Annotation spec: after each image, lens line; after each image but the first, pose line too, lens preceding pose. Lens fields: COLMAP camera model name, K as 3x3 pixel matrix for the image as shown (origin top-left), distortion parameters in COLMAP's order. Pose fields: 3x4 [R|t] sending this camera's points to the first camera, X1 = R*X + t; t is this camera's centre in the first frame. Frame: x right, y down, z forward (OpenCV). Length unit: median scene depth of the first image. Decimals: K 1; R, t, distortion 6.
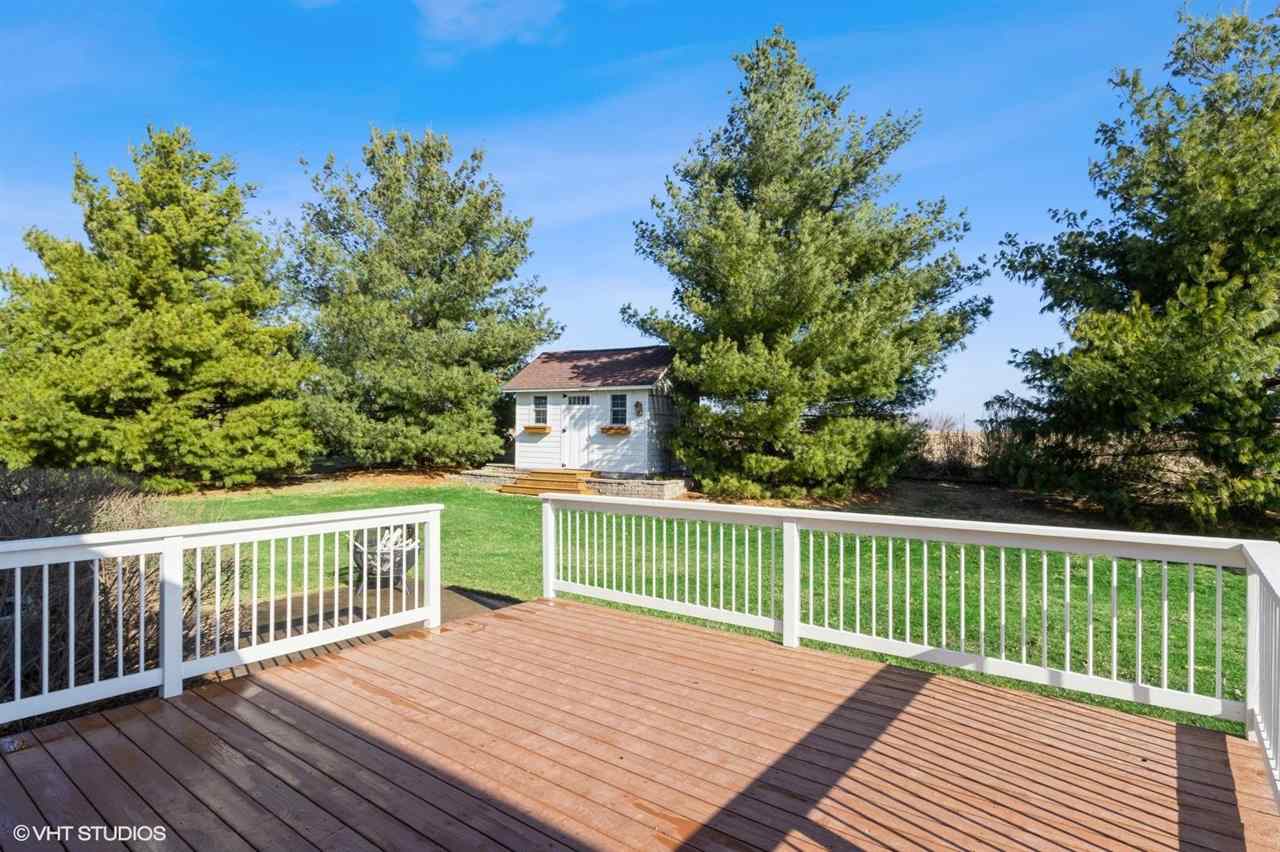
lens RADIAL K [[697.5, 0, 647.4], [0, 697.5, 430.7], [0, 0, 1]] dist [0.007500, 0.000219]
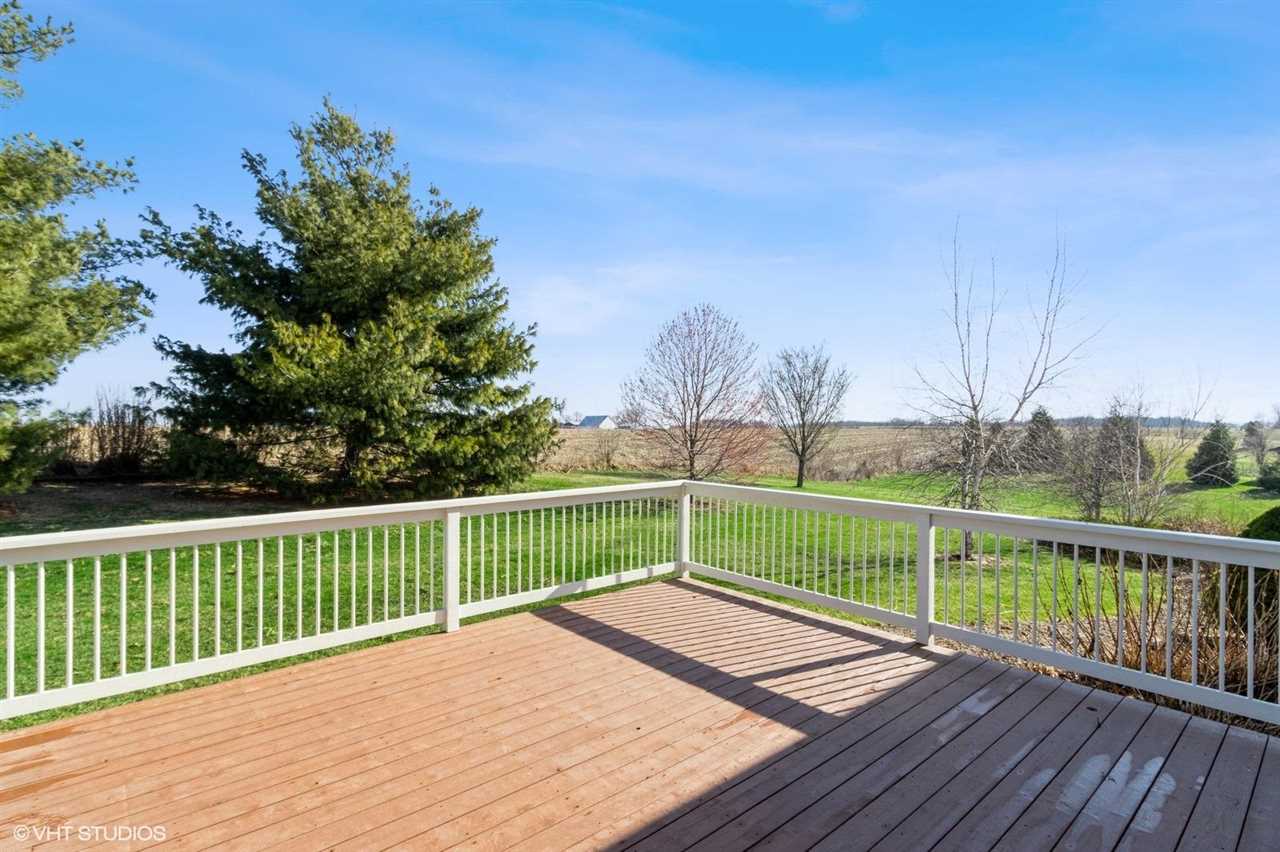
lens RADIAL K [[625.6, 0, 645.8], [0, 625.6, 433.4], [0, 0, 1]] dist [0.013526, -0.000340]
pose [[0.165322, -0.006170, 0.986220, -0.726017], [-0.007272, 0.999946, 0.007475, 0.007332], [-0.986213, -0.008408, 0.165268, 0.618873]]
